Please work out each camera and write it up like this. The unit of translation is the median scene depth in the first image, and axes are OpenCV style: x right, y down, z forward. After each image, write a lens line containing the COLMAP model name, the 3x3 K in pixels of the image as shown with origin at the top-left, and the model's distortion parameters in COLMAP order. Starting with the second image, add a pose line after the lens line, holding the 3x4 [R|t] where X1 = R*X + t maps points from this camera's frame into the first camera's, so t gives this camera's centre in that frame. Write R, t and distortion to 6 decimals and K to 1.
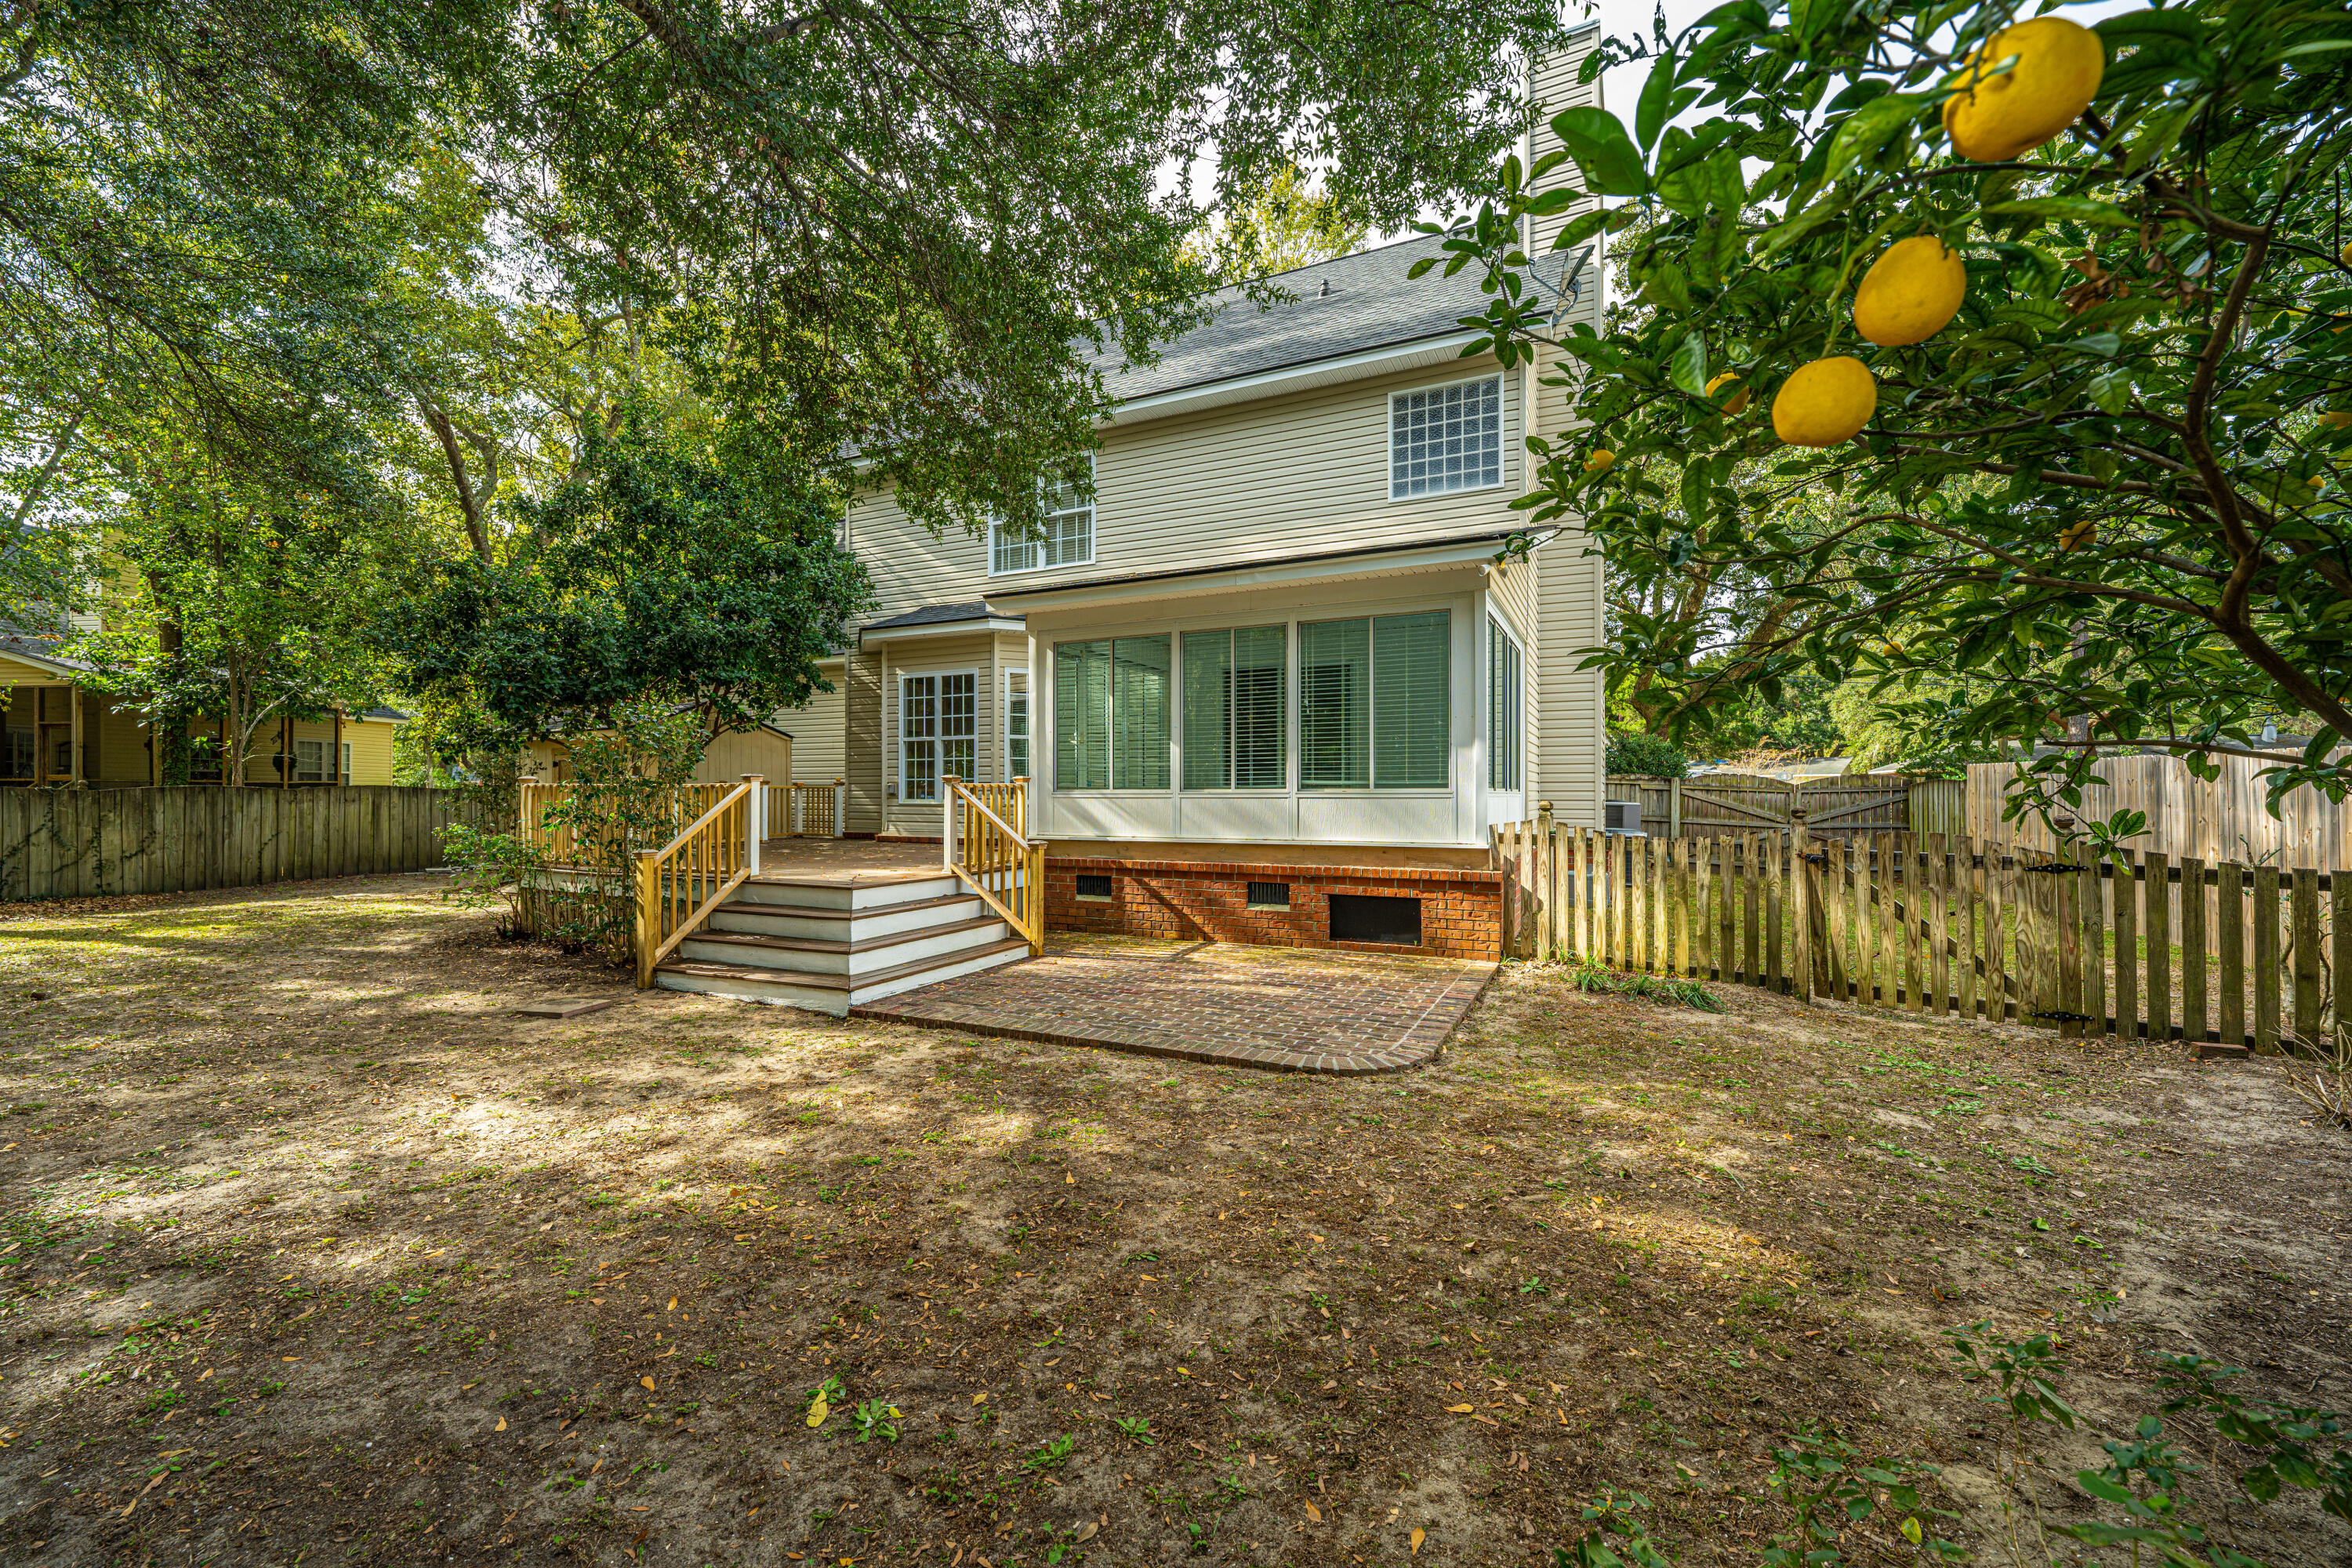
lens RADIAL K [[951.2, 0, 1172.0], [0, 951.2, 780.0], [0, 0, 1]] dist [0.000760, 0.001509]
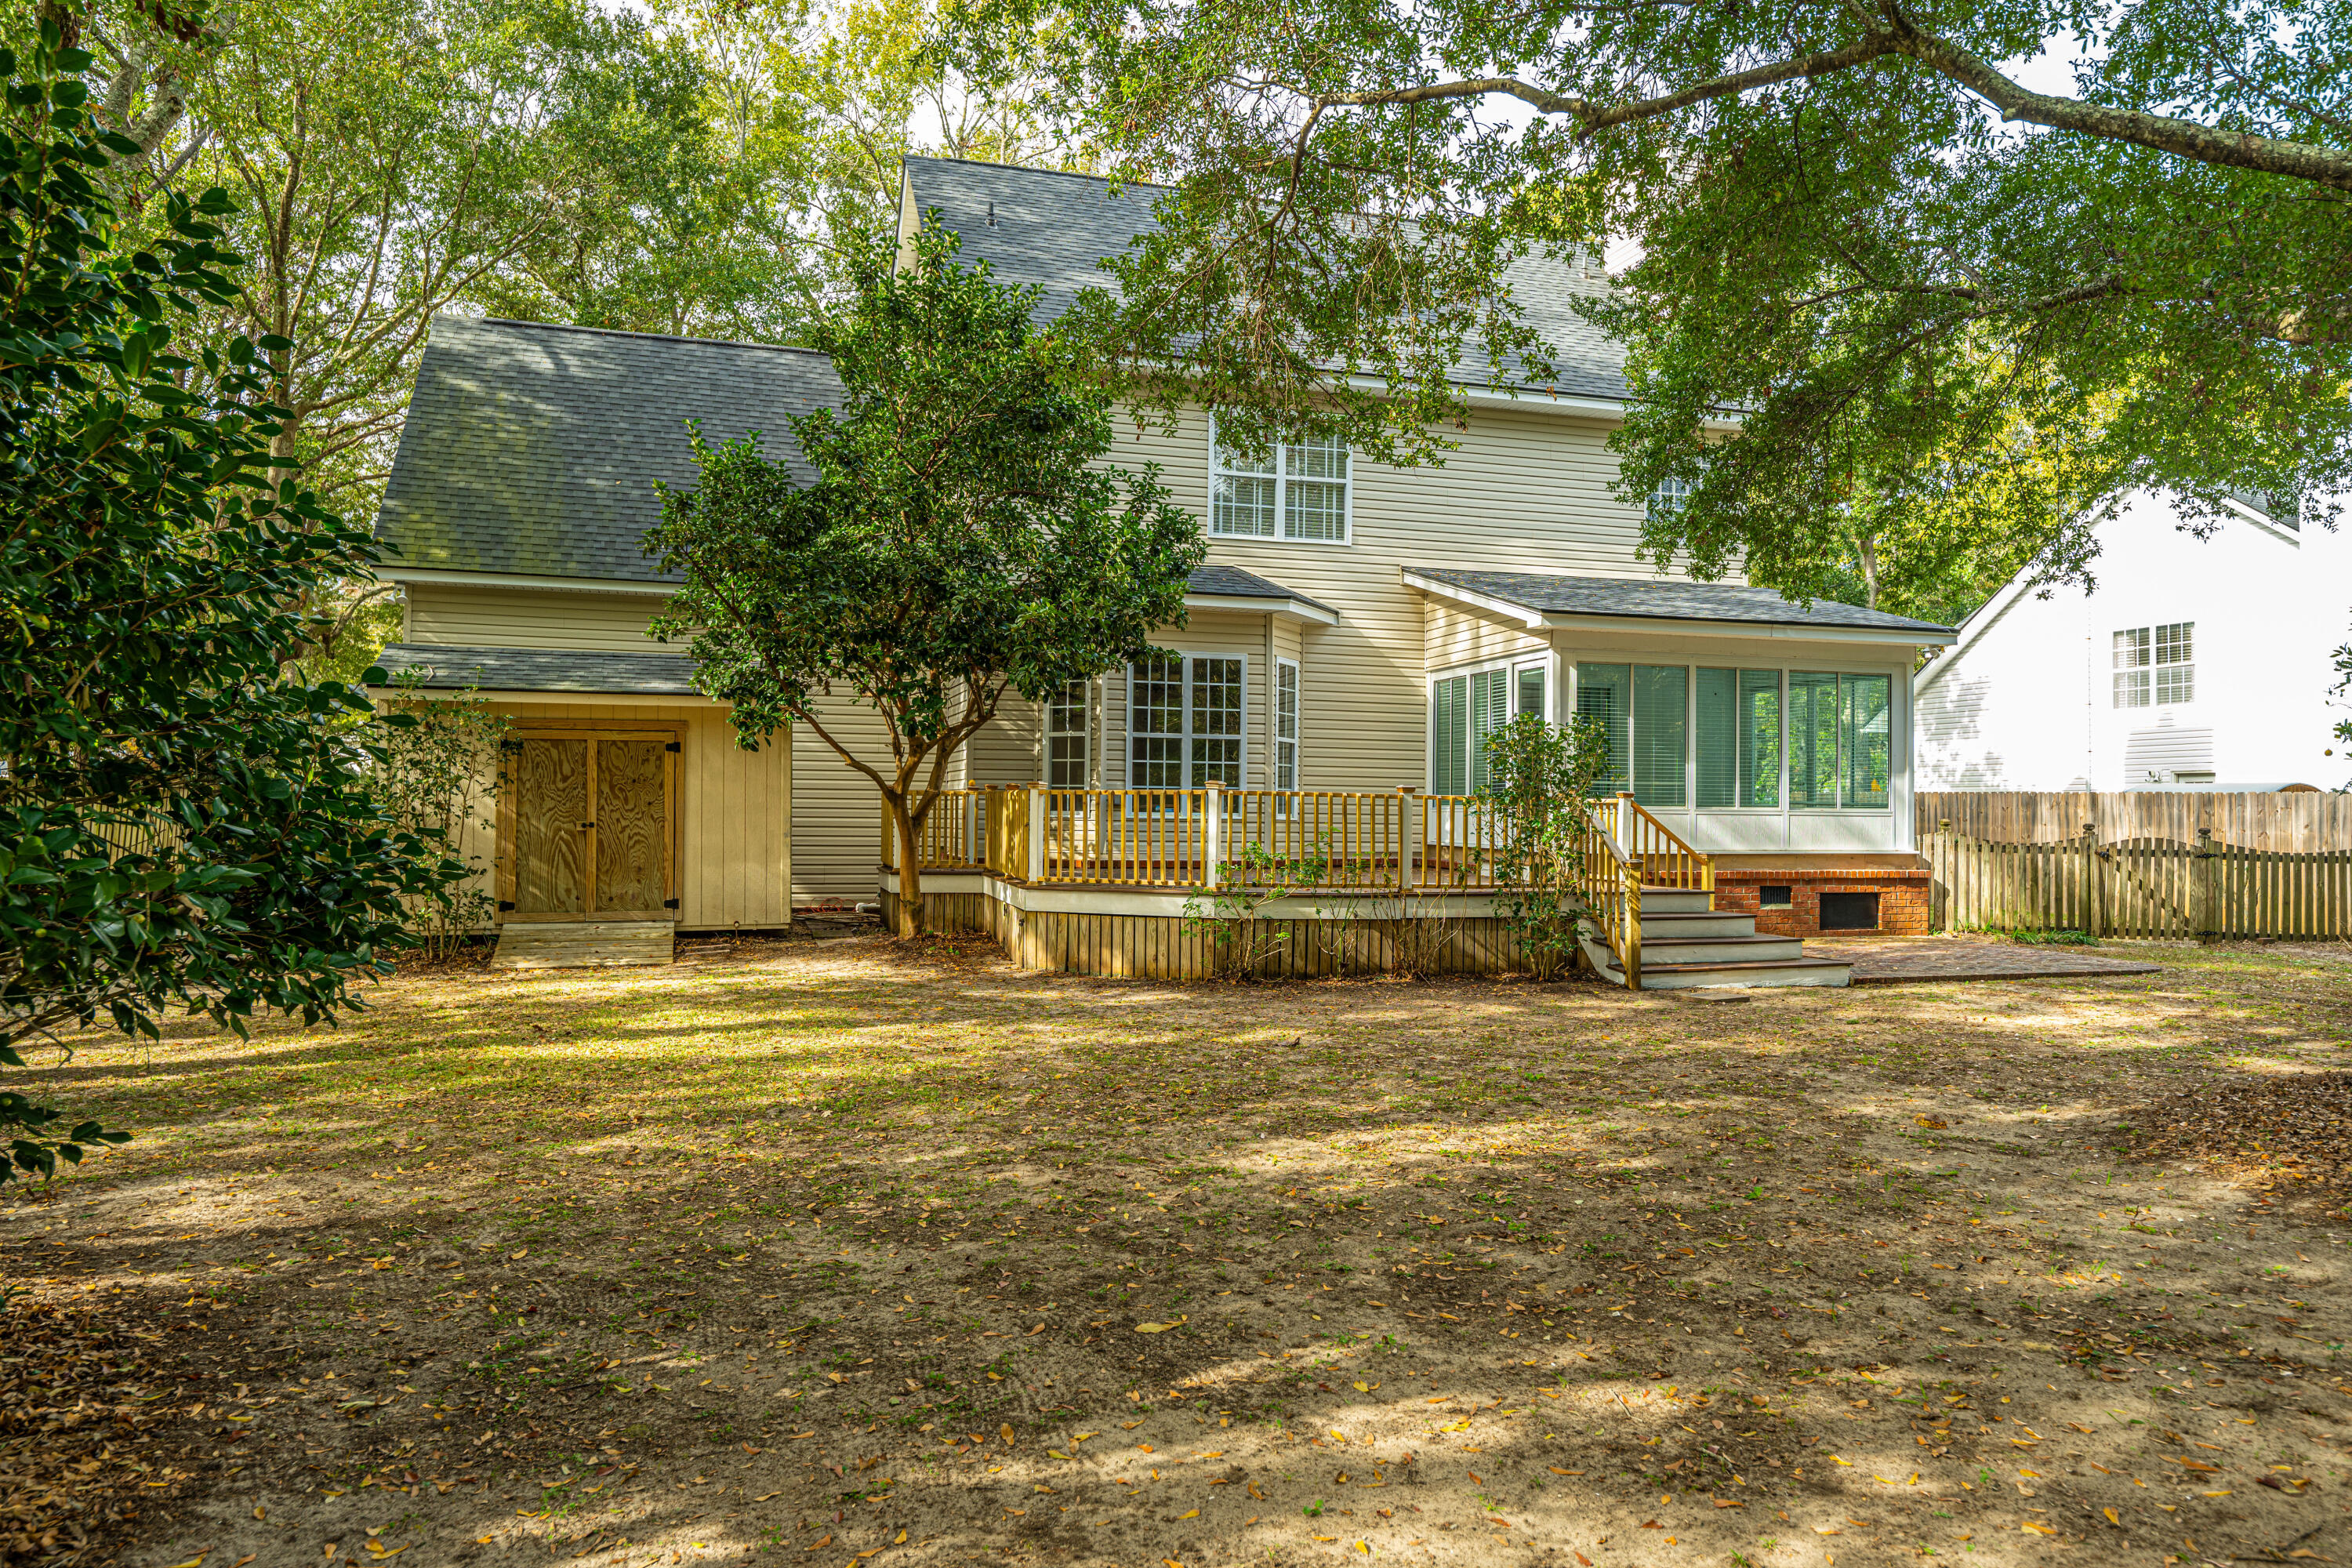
lens RADIAL K [[1588.8, 0, 1174.6], [0, 1588.8, 780.3], [0, 0, 1]] dist [-0.001162, 0.000100]
pose [[0.729168, 0.024907, 0.683881, -1.816119], [-0.020589, 0.999684, -0.014457, 0.019595], [-0.684025, -0.003539, 0.729450, 0.060910]]
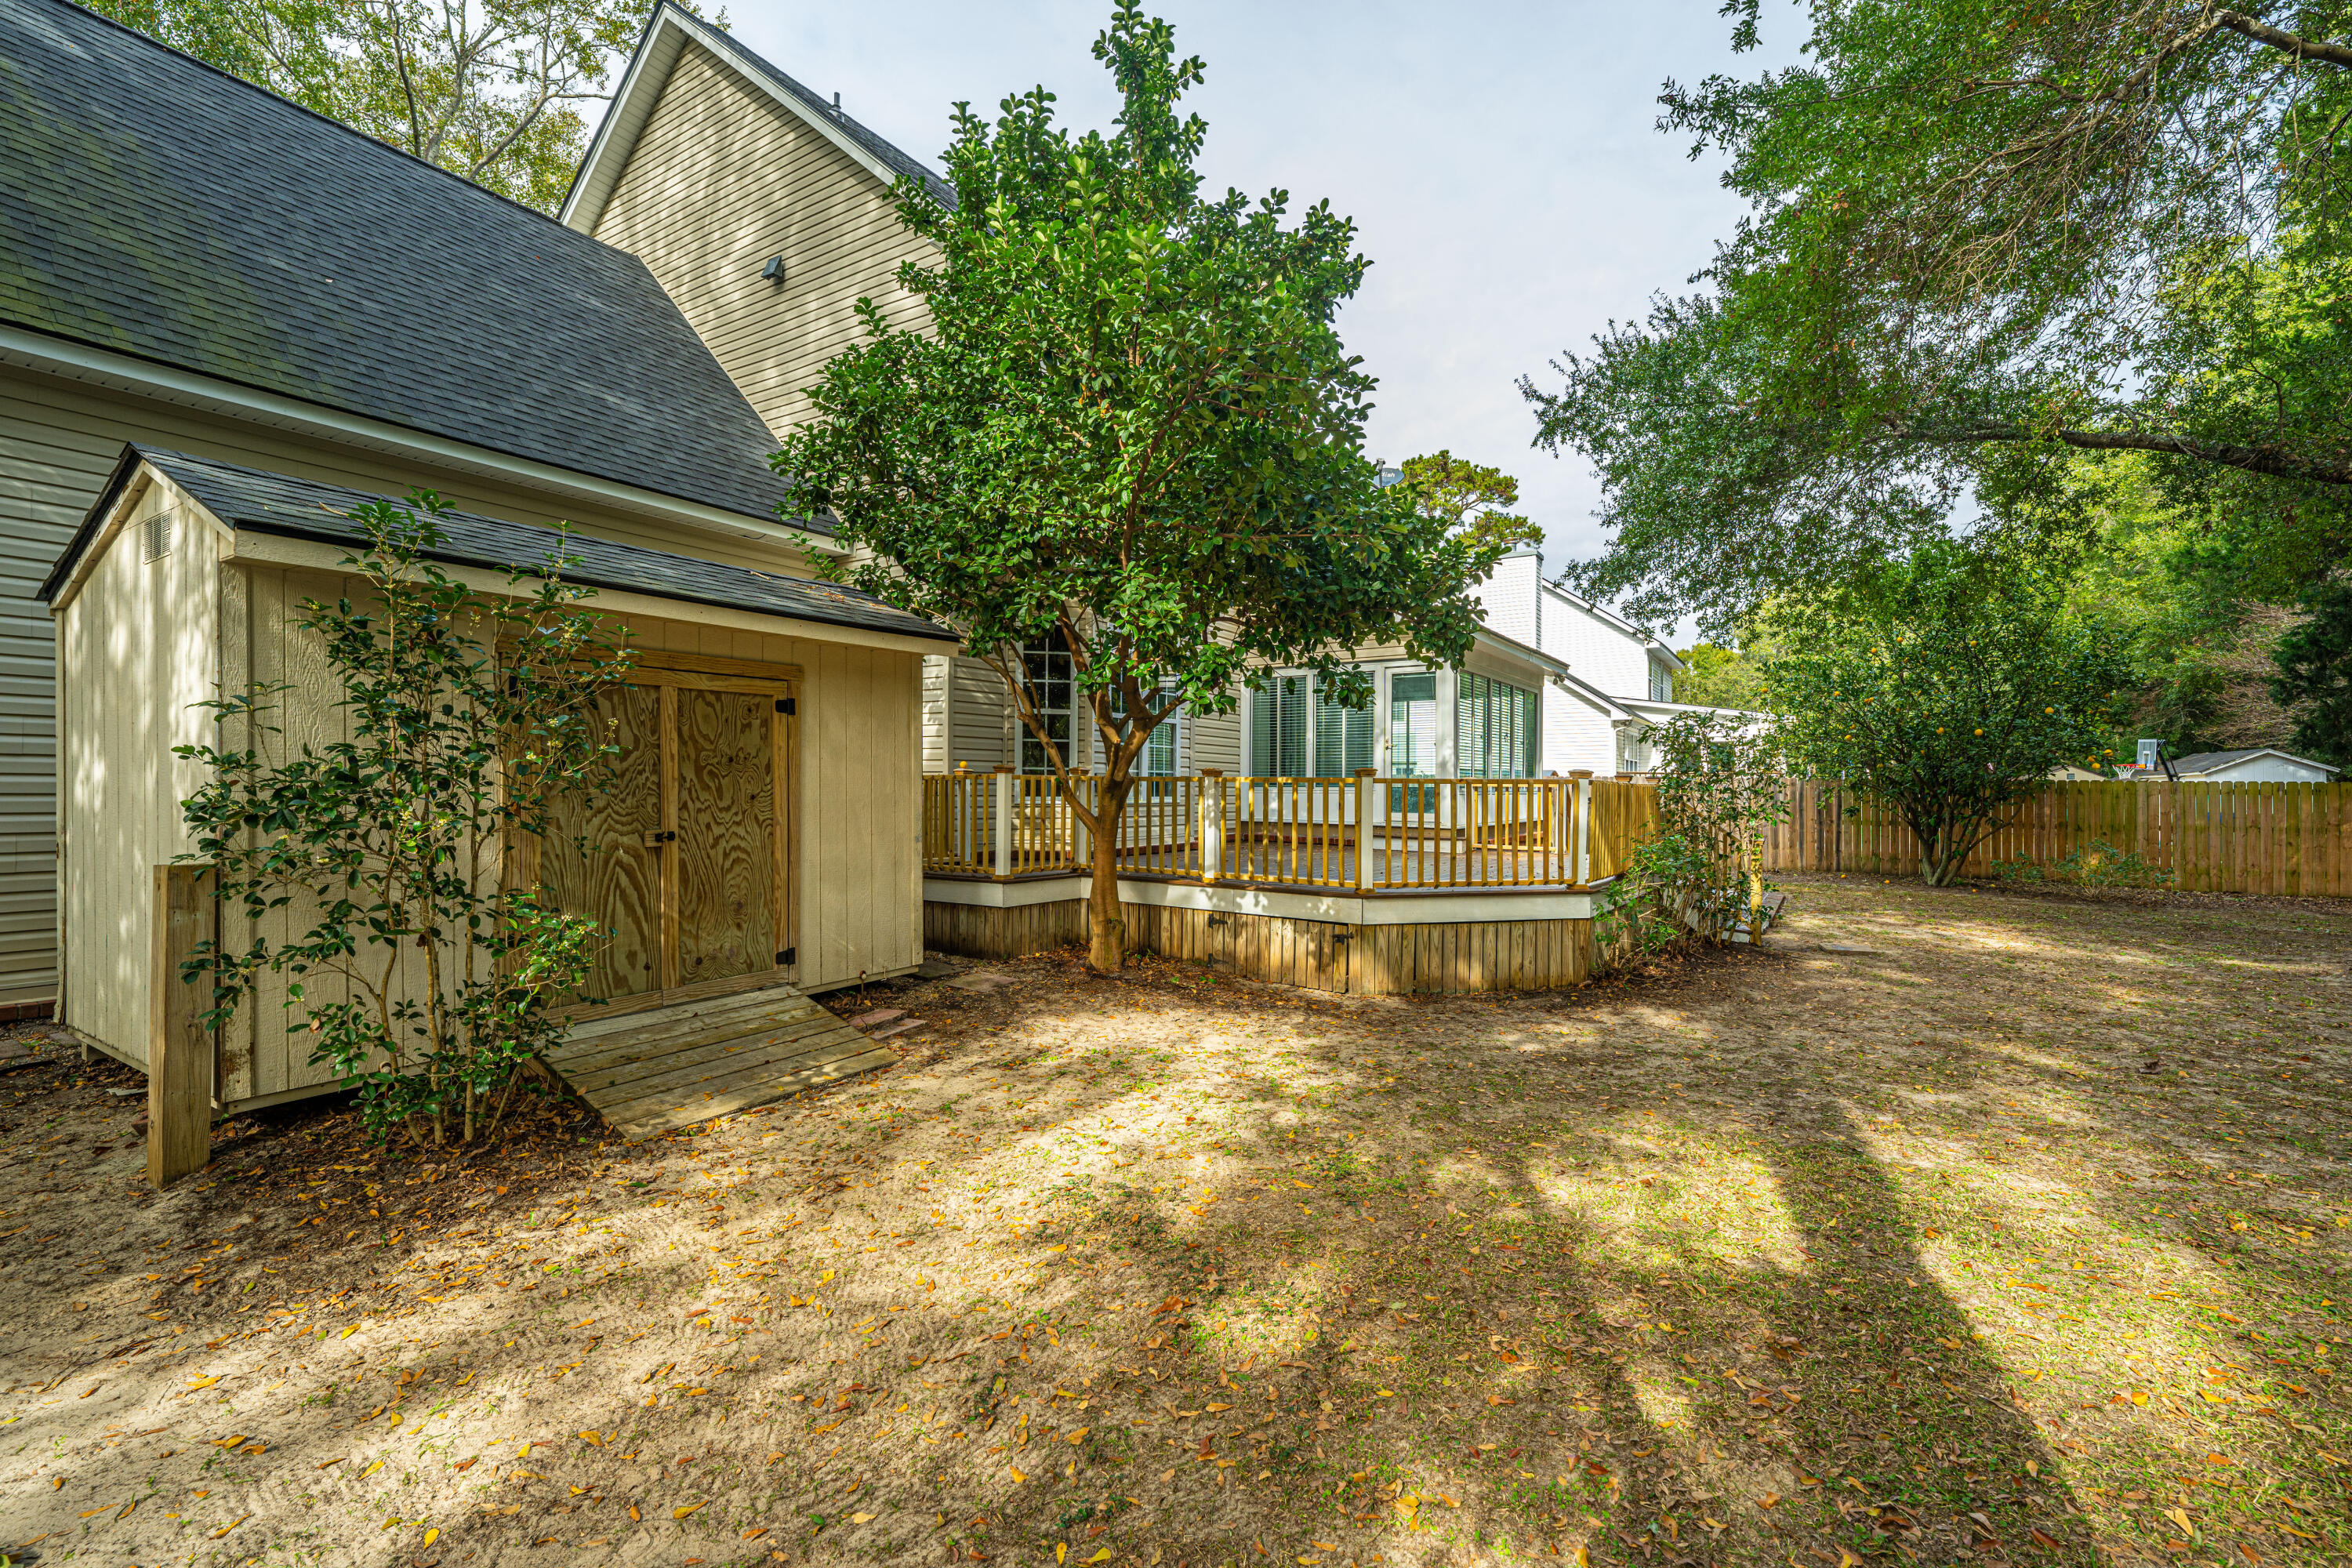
lens RADIAL K [[1042.5, 0, 1172.8], [0, 1042.5, 800.0], [0, 0, 1]] dist [-0.000973, 0.000145]
pose [[0.106330, -0.006129, 0.994312, -1.703415], [-0.016336, 0.999835, 0.007910, 0.023605], [-0.994197, -0.017084, 0.106212, 1.383937]]
